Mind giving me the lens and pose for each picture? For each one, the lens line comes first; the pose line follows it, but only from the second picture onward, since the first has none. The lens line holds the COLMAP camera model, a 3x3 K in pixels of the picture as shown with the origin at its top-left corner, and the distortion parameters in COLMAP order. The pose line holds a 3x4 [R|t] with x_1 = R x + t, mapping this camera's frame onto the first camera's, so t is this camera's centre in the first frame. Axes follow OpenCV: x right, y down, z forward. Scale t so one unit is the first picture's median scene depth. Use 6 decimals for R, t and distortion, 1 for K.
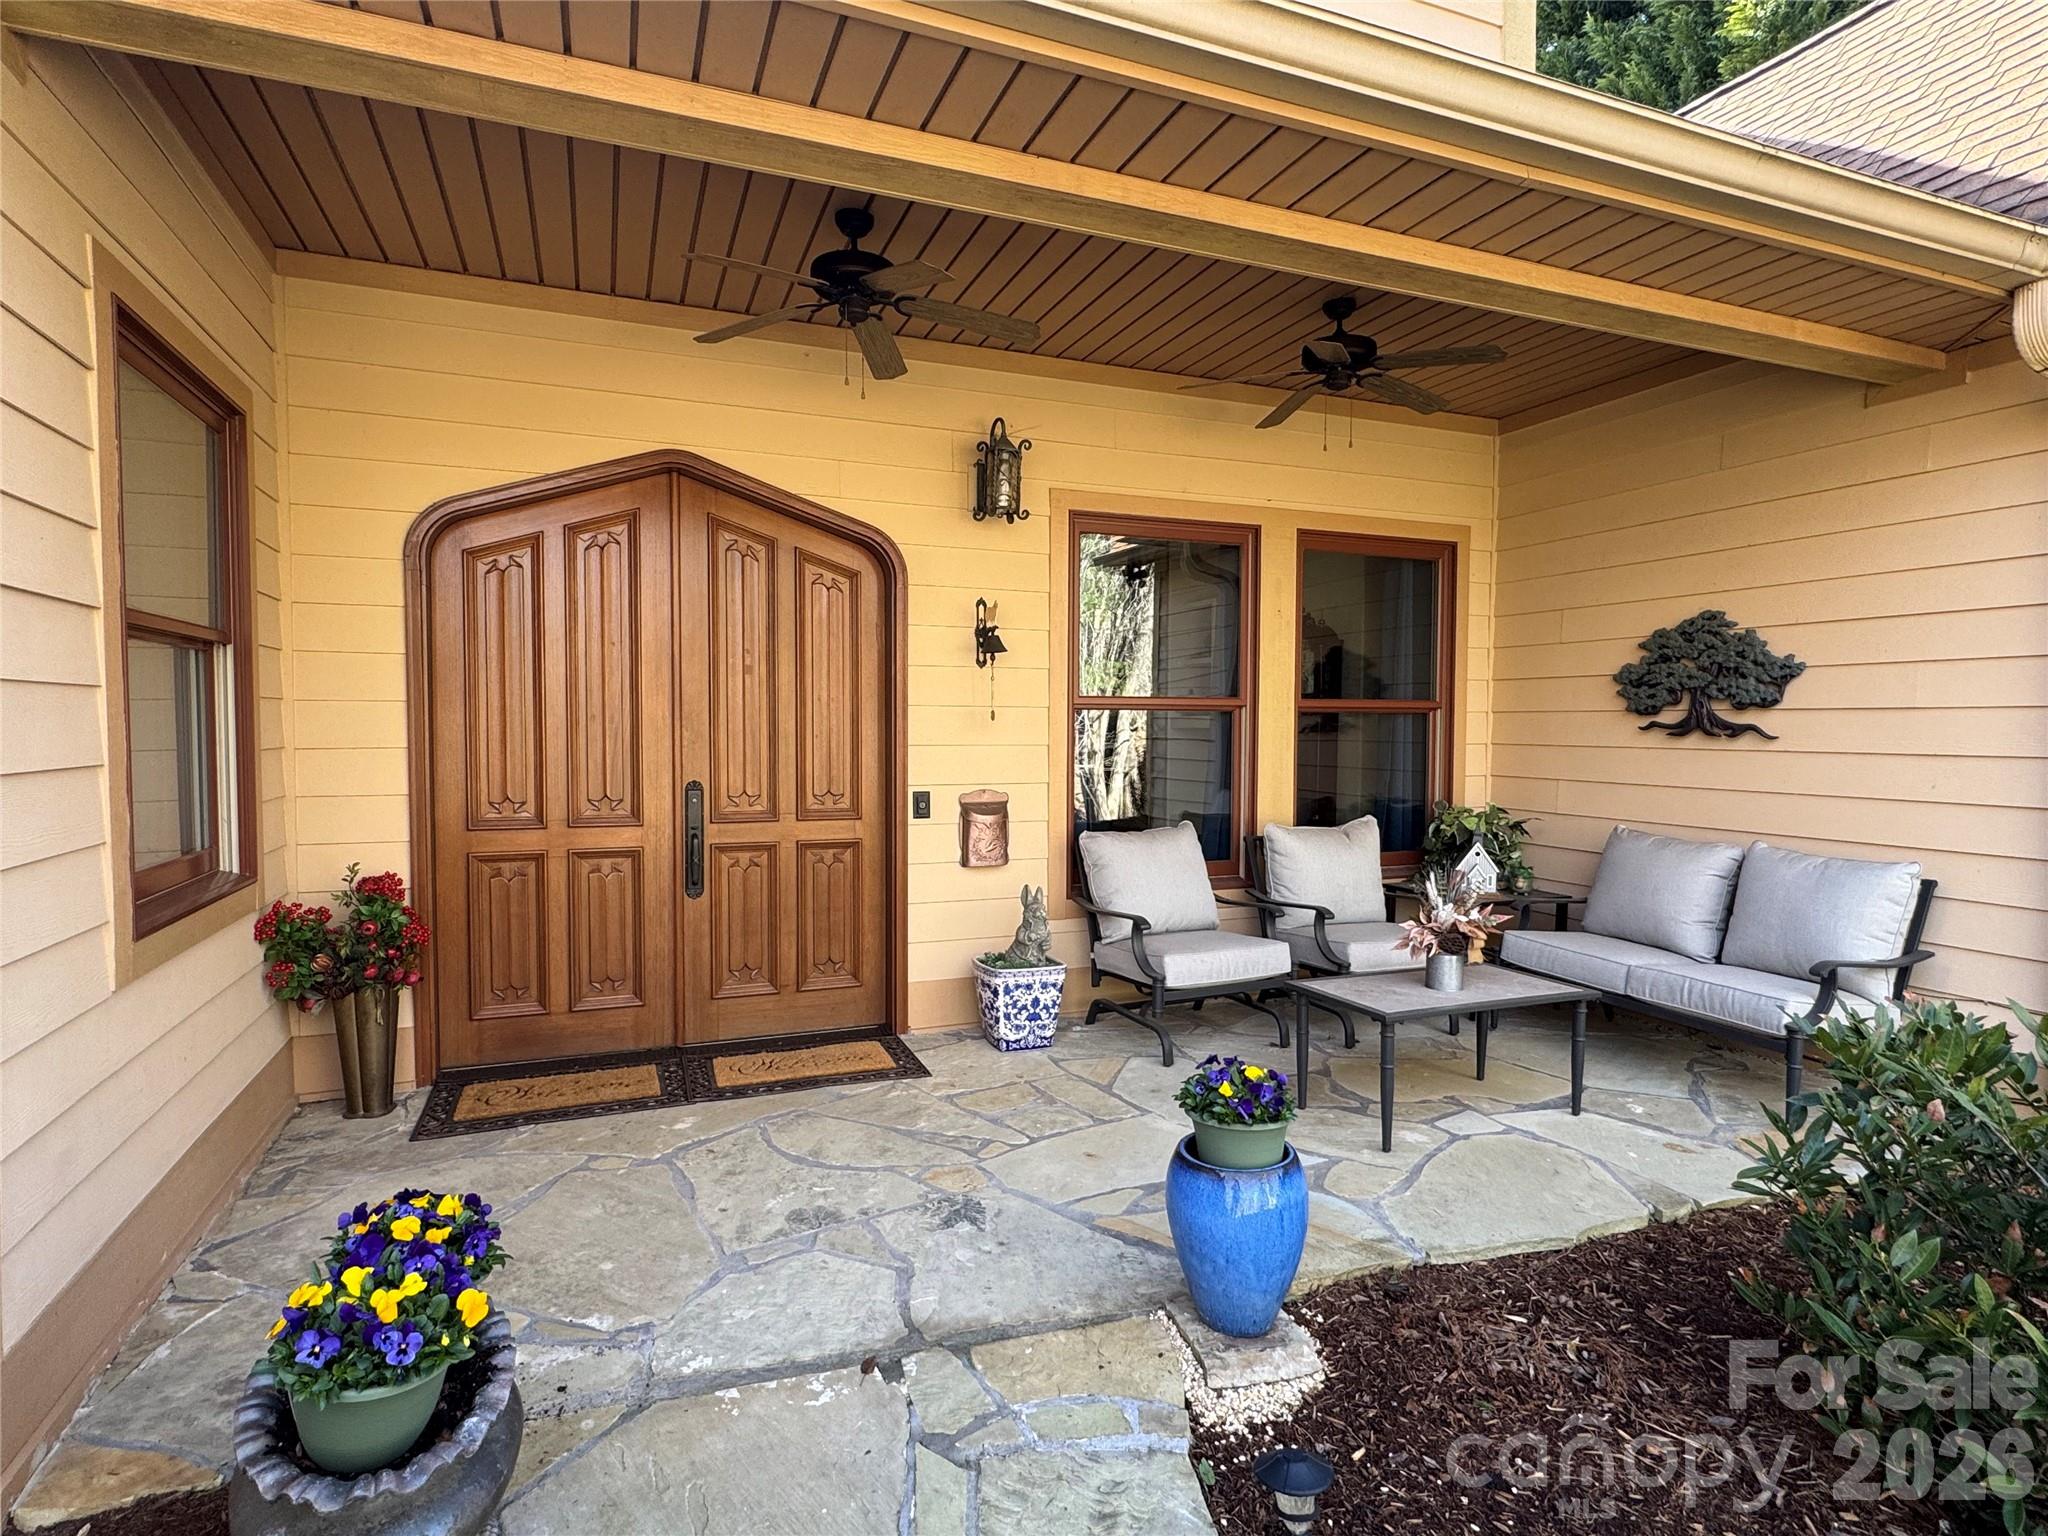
lens RADIAL K [[1073.3, 0, 1024.0], [0, 1073.3, 768.0], [0, 0, 1]] dist [-0.001447, -0.000068]
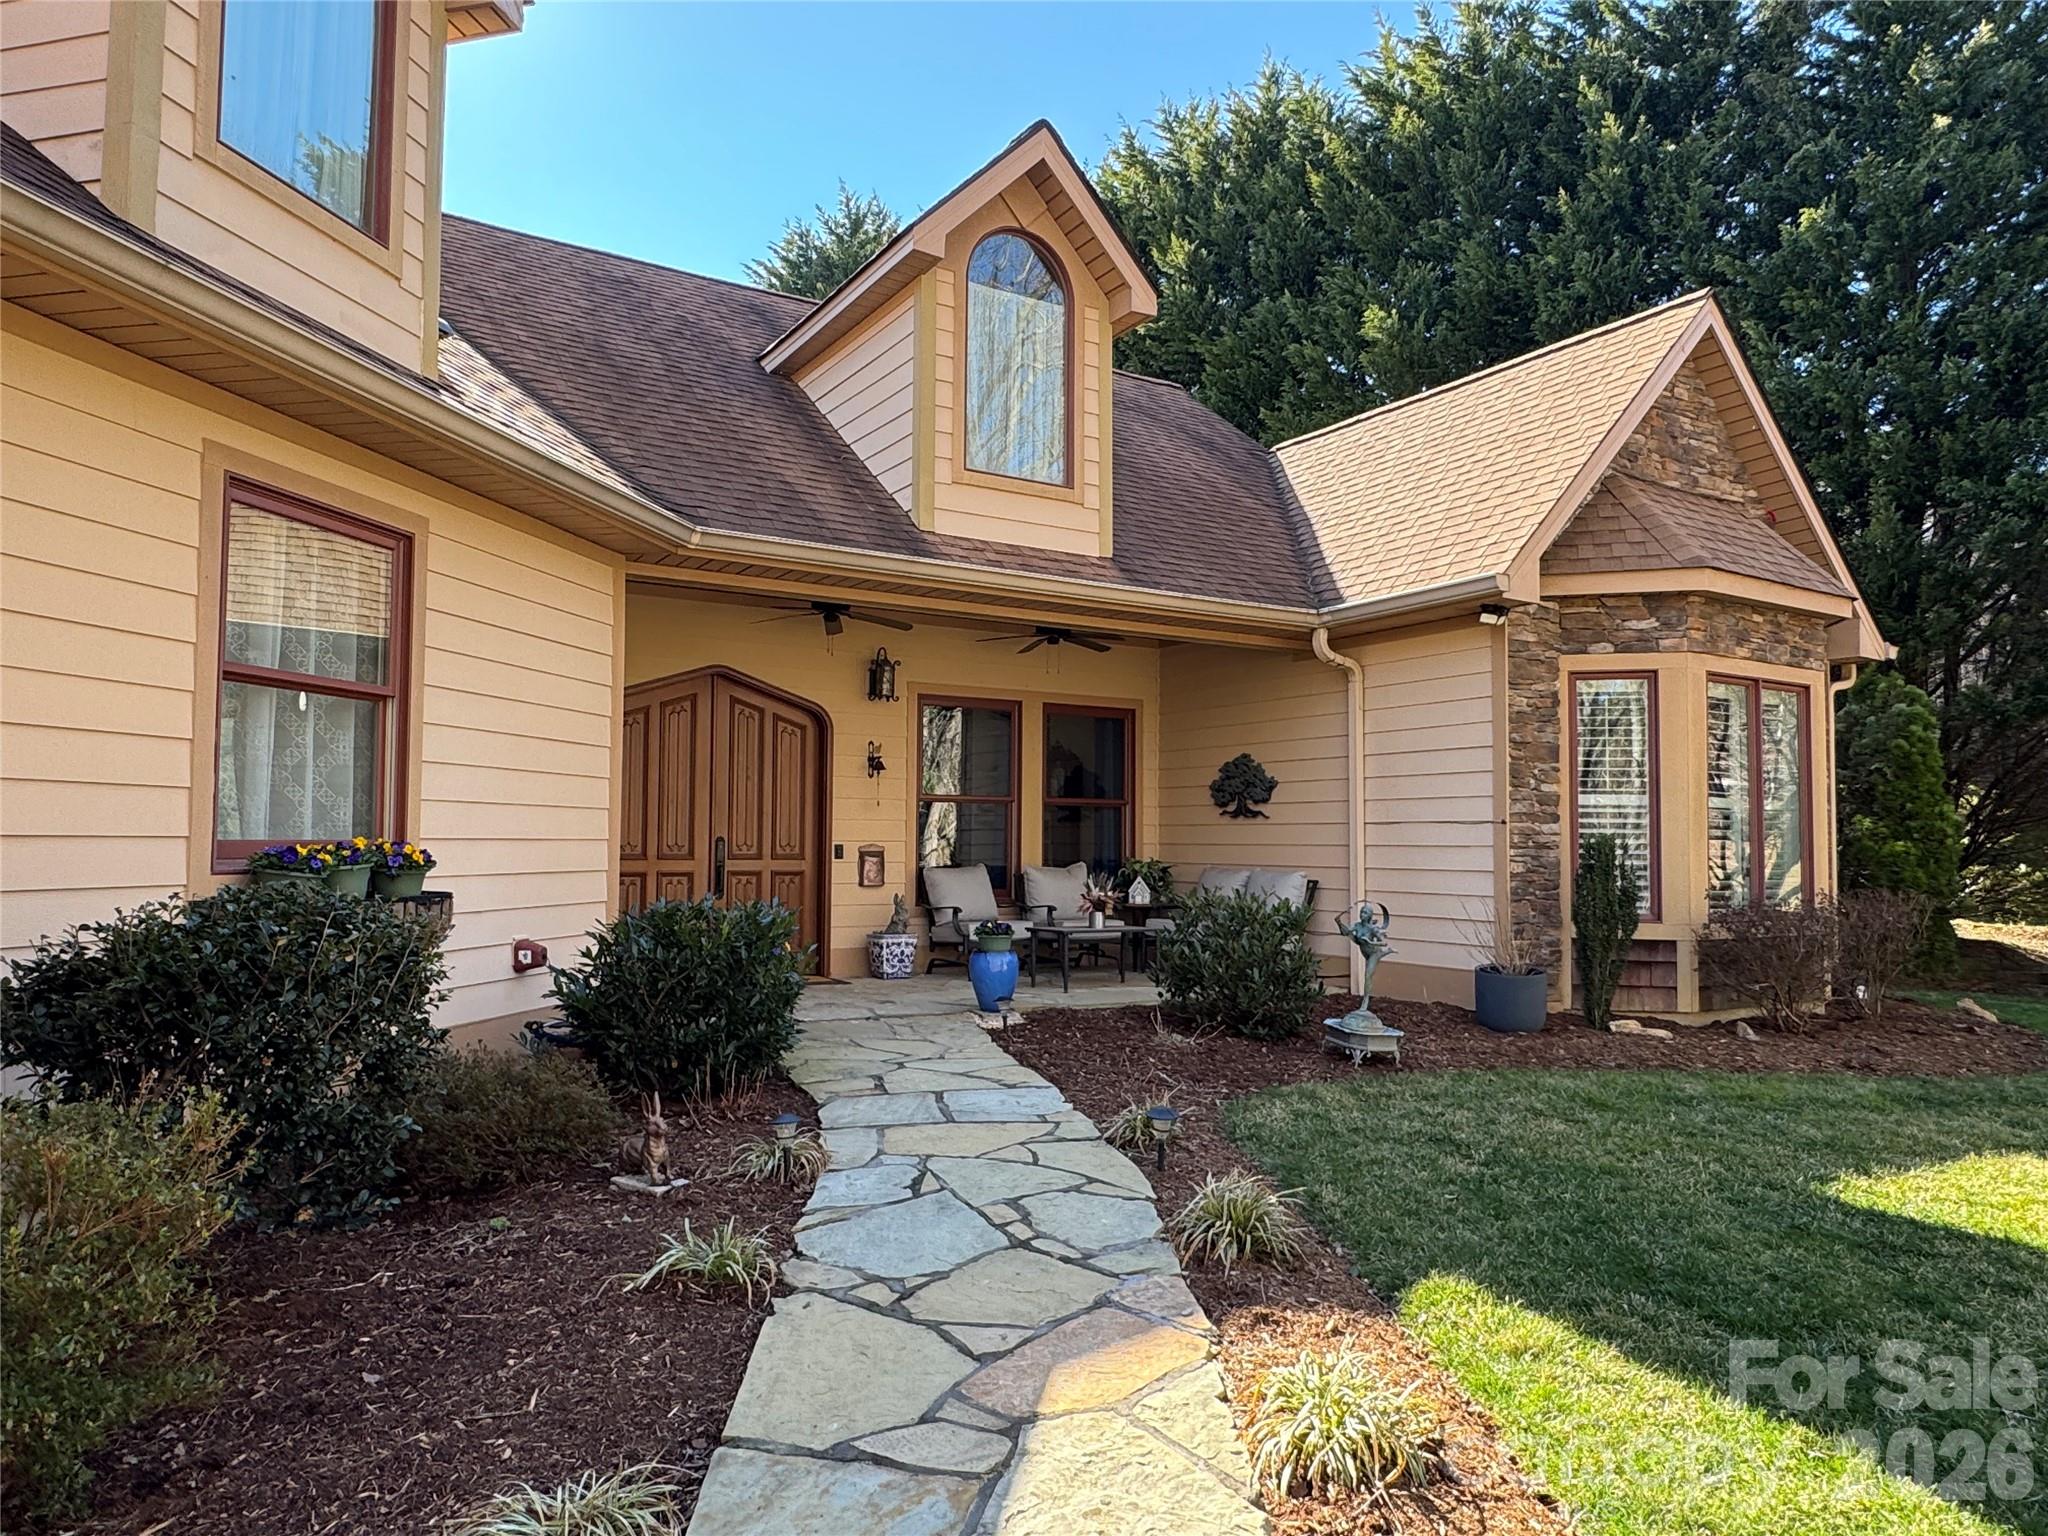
lens RADIAL K [[1304.2, 0, 1022.5], [0, 1304.2, 821.2], [0, 0, 1]] dist [0.005080, 0.003505]
pose [[0.985088, 0.006288, 0.171934, -0.169243], [0.003357, 0.998439, -0.055749, 0.107797], [-0.172016, 0.055495, 0.983530, -1.261117]]
